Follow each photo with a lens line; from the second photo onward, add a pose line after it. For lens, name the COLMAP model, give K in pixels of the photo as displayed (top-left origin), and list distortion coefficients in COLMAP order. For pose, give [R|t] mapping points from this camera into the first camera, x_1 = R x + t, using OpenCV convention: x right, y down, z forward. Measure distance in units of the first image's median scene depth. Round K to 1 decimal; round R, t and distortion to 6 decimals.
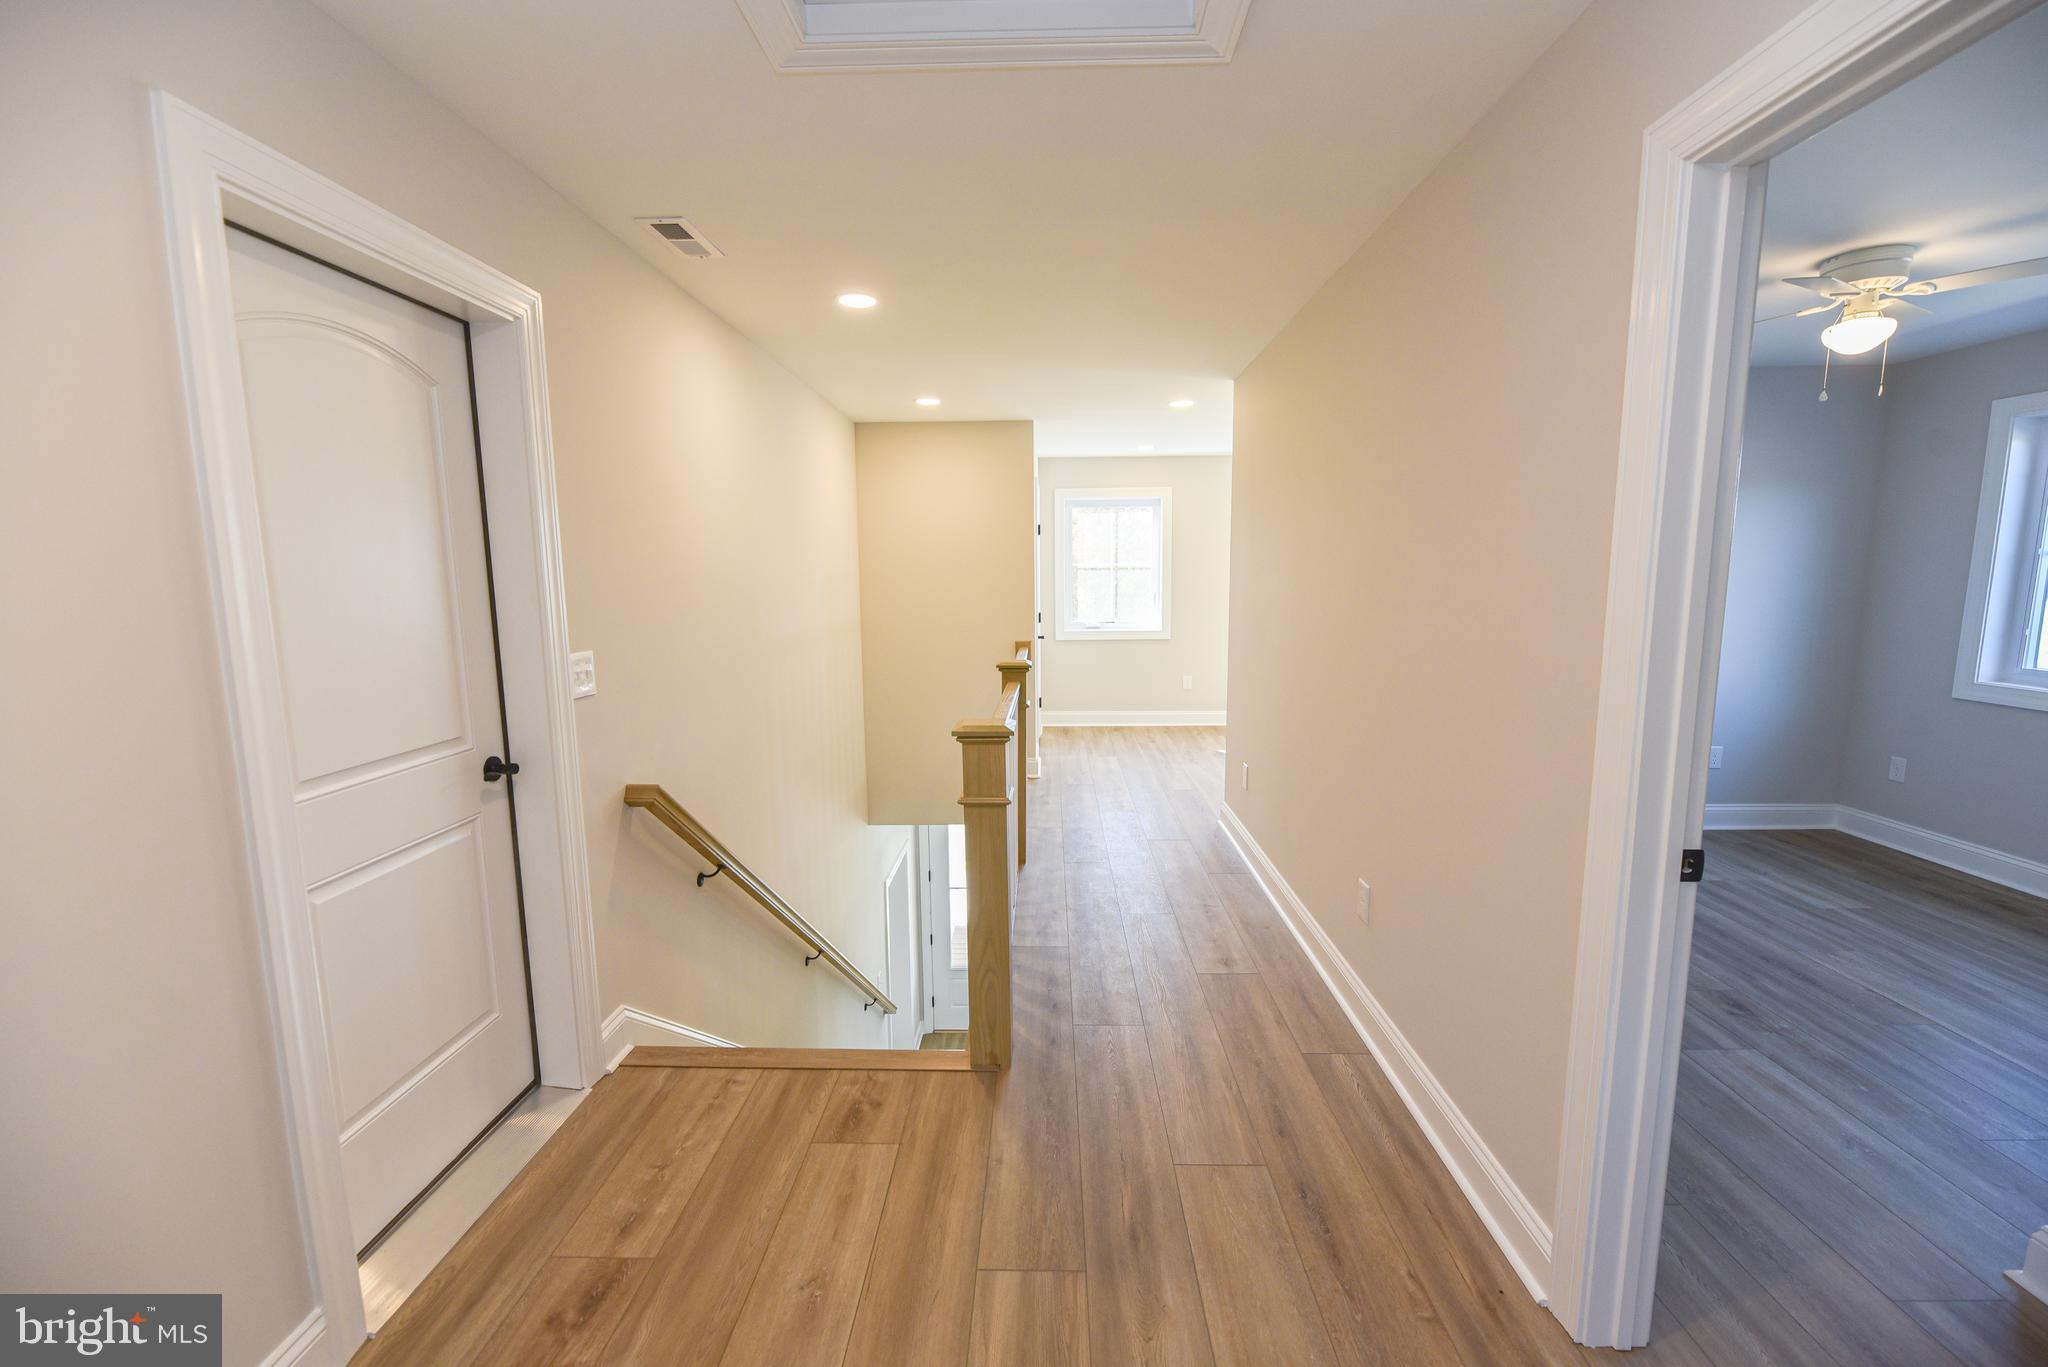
lens RADIAL K [[837.2, 0, 1040.0], [0, 837.2, 696.4], [0, 0, 1]] dist [0.000993, -0.004437]
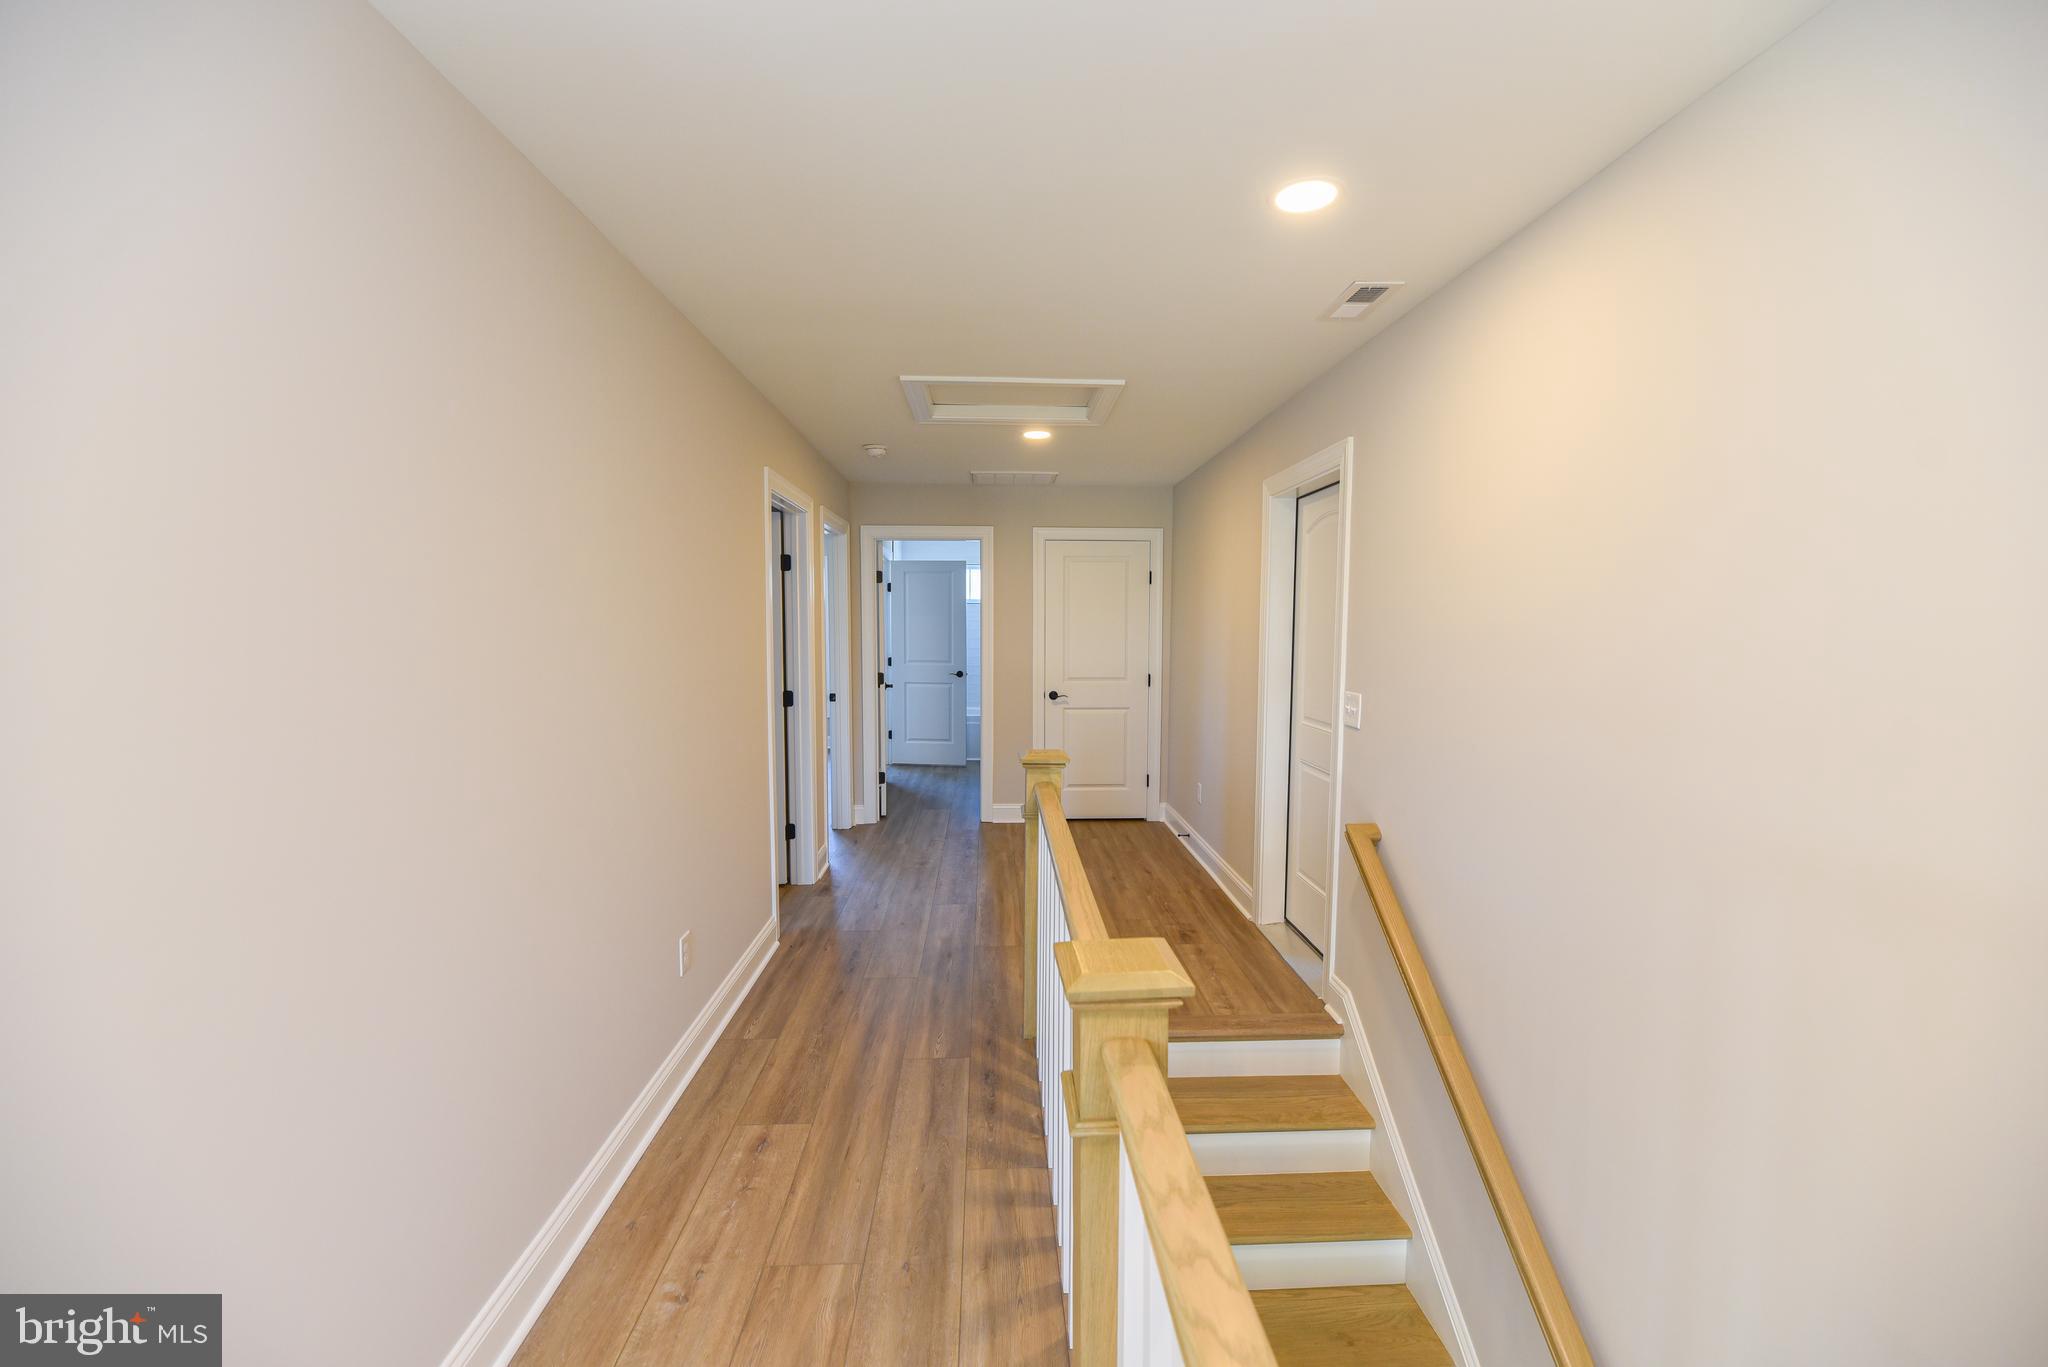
lens RADIAL K [[837.2, 0, 1024.9], [0, 837.2, 680.6], [0, 0, 1]] dist [0.000993, -0.004437]
pose [[-0.998473, 0.005654, -0.054953, 0.033450], [-0.006292, 0.976638, 0.214797, -0.391463], [0.054883, 0.214815, -0.975111, 2.521889]]
